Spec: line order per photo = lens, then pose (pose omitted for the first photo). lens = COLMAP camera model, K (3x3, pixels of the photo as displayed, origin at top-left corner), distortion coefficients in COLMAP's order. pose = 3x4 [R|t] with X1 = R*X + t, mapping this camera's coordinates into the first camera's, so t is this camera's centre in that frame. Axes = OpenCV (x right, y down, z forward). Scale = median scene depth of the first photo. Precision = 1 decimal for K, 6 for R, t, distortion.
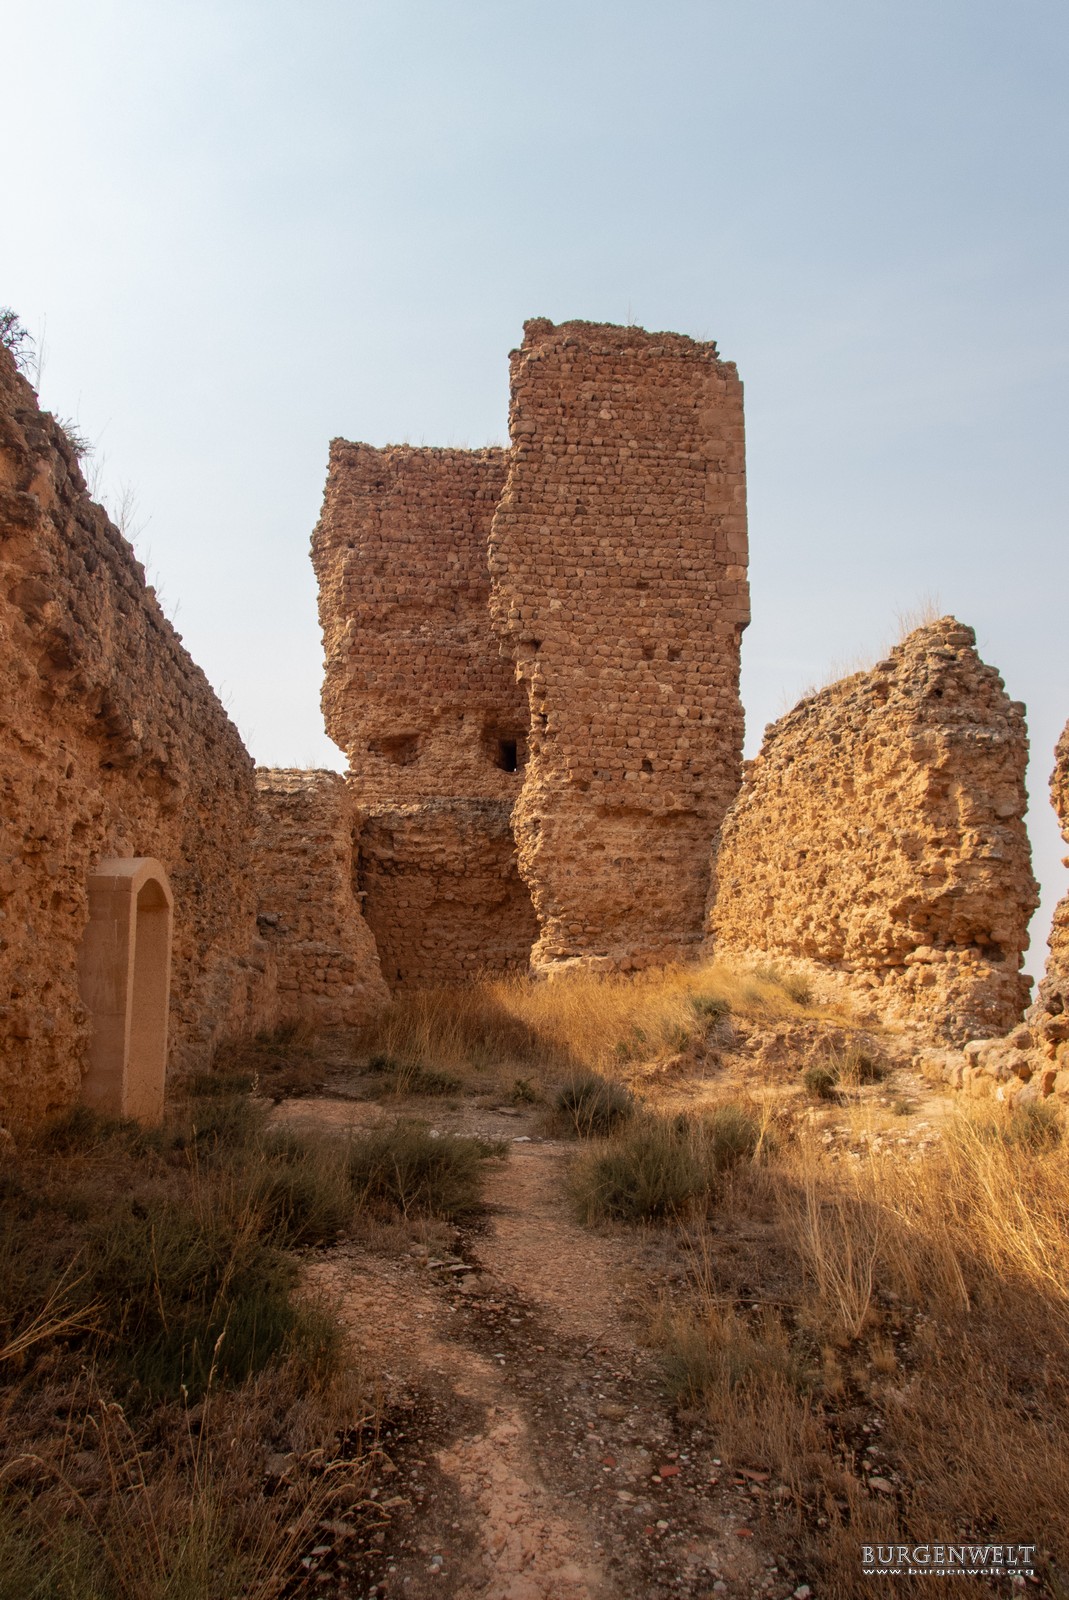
lens RADIAL K [[1179.5, 0, 534.2], [0, 1179.5, 804.1], [0, 0, 1]] dist [0.007101, -0.001977]
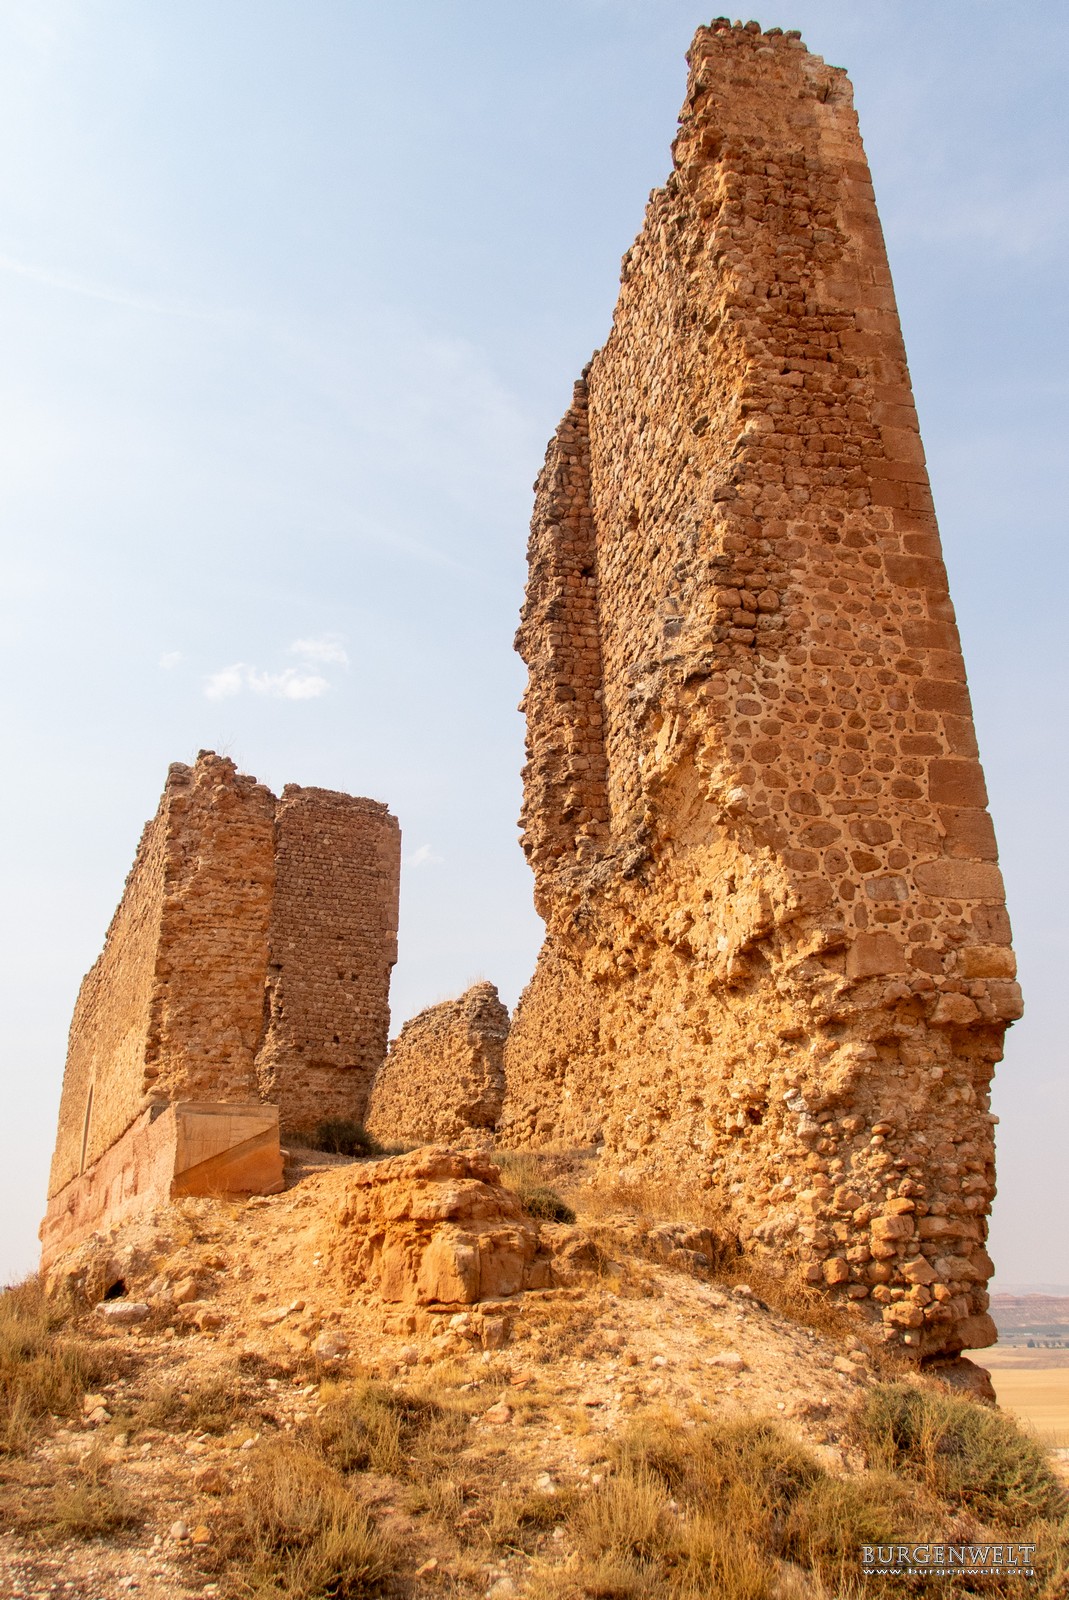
lens RADIAL K [[1179.5, 0, 535.0], [0, 1179.5, 796.1], [0, 0, 1]] dist [0.007101, -0.001977]
pose [[0.946483, 0.112666, 0.302451, -0.192822], [-0.040284, 0.971003, -0.235647, 0.018343], [-0.320231, 0.210852, 0.923577, -0.797499]]
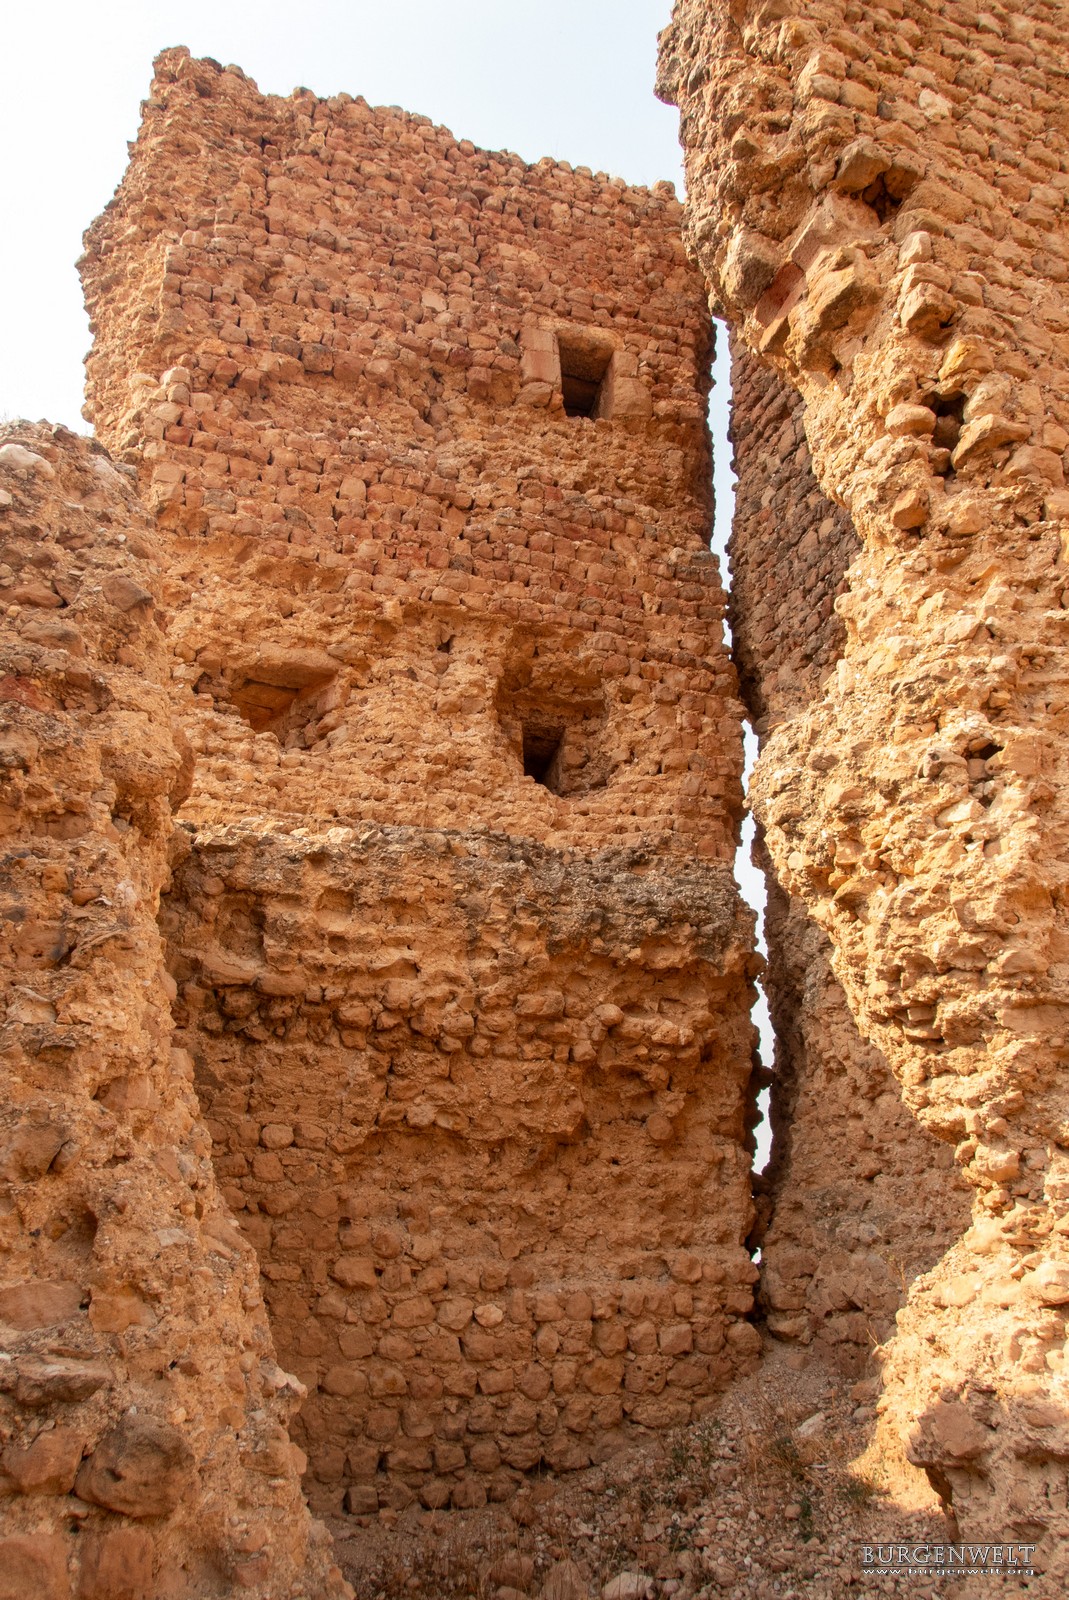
lens RADIAL K [[1179.5, 0, 530.8], [0, 1179.5, 803.7], [0, 0, 1]] dist [0.007101, -0.001977]
pose [[0.974637, 0.075657, 0.210614, -0.118432], [-0.023023, 0.970025, -0.241914, 0.073917], [-0.222603, 0.230929, 0.947164, 0.672301]]
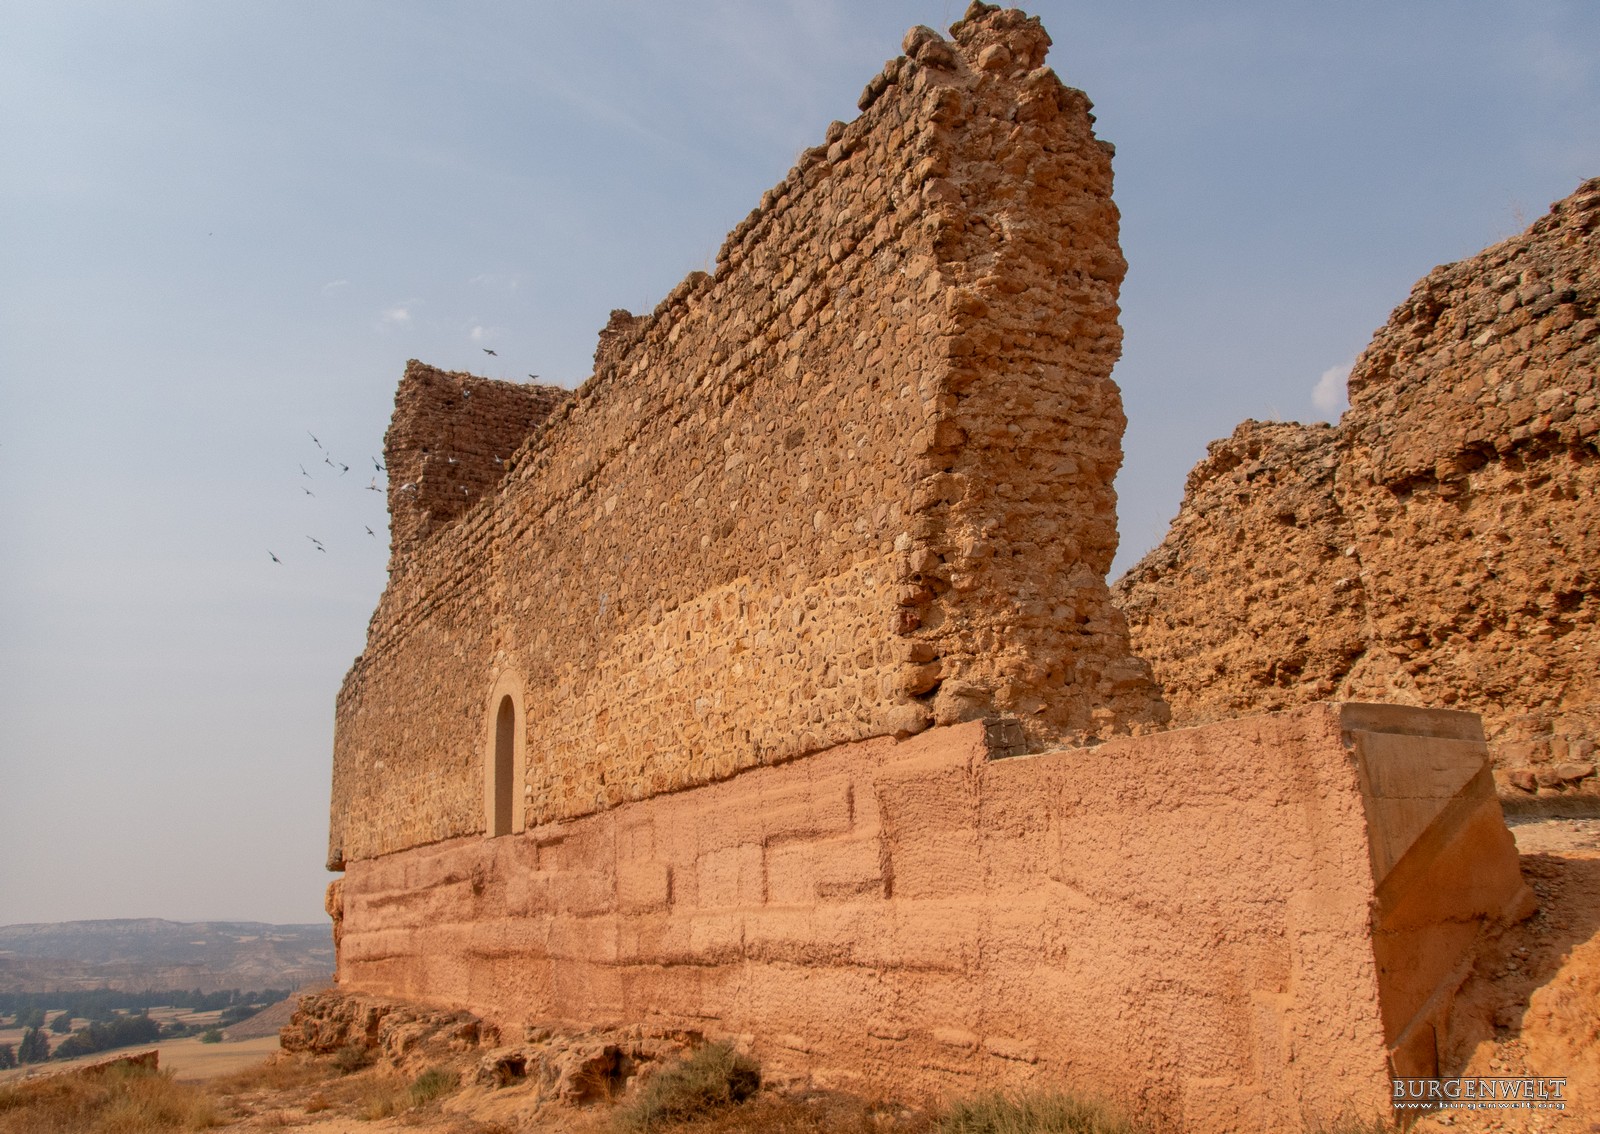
lens RADIAL K [[1269.1, 0, 798.7], [0, 1269.1, 575.0], [0, 0, 1]] dist [-0.000151, -0.000787]
pose [[0.901321, 0.086038, 0.424521, -0.375145], [-0.040308, 0.992482, -0.115566, 0.044123], [-0.431272, 0.087050, 0.898013, -0.337348]]
